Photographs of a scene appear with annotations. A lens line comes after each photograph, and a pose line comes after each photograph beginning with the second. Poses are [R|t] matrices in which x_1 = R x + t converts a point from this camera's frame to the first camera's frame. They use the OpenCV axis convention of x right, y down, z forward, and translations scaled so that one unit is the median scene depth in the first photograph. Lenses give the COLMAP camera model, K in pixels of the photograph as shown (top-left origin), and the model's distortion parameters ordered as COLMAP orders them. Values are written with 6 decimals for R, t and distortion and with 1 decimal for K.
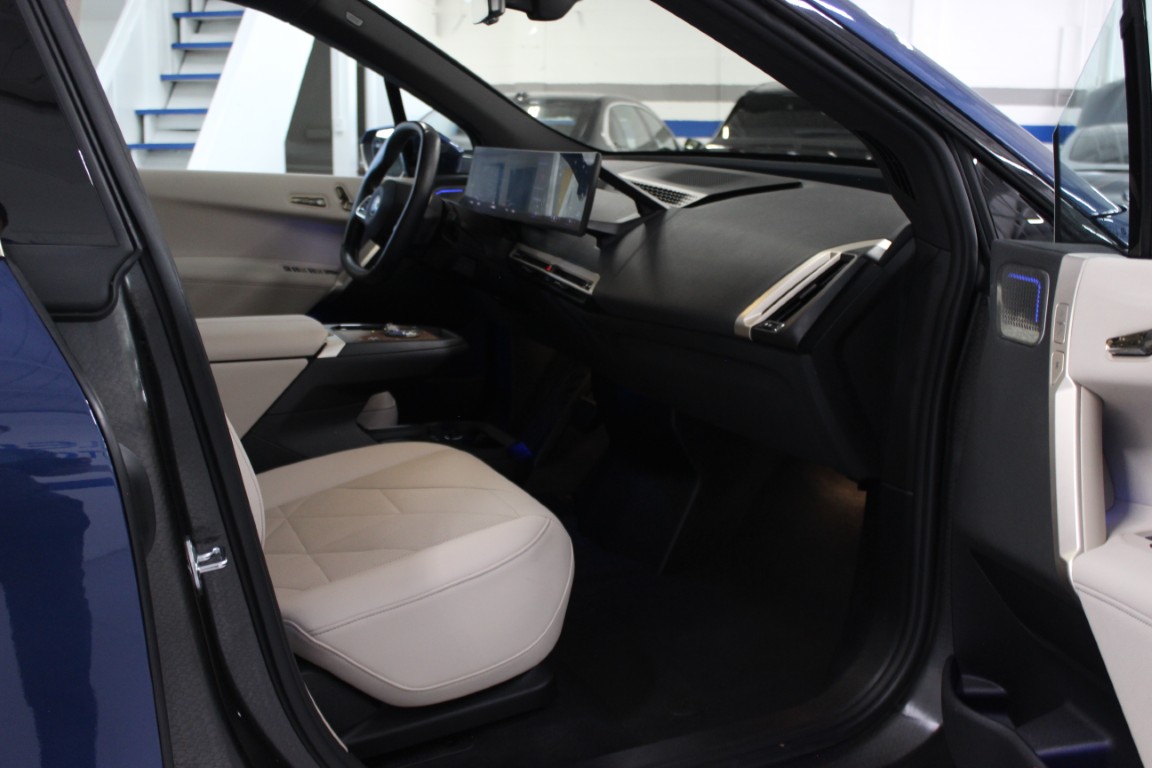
lens RADIAL K [[1146.9, 0, 576.0], [0, 1146.9, 384.0], [0, 0, 1]] dist [-0.143683, 0.141164]
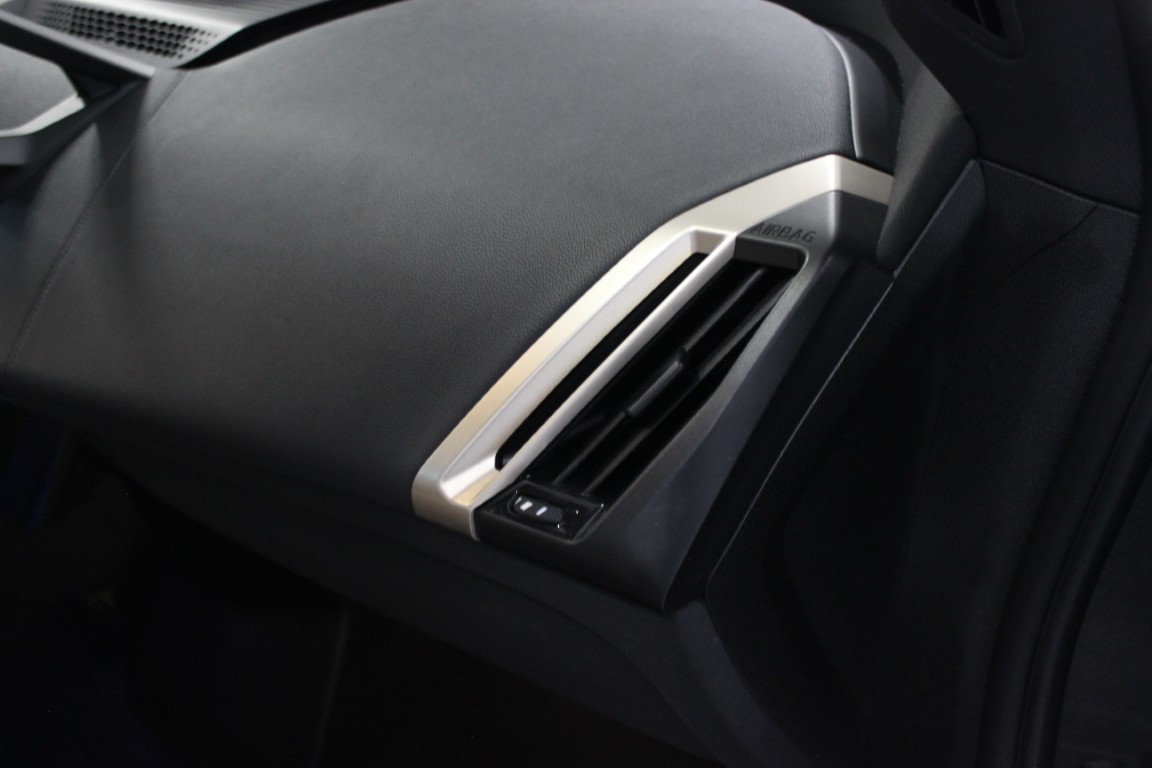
lens RADIAL K [[1146.9, 0, 576.0], [0, 1146.9, 384.0], [0, 0, 1]] dist [-0.143683, 0.141164]
pose [[0.924506, -0.215224, 0.314592, 0.090840], [0.146868, 0.962747, 0.227041, -0.147171], [-0.351737, -0.163697, 0.921675, 0.715406]]
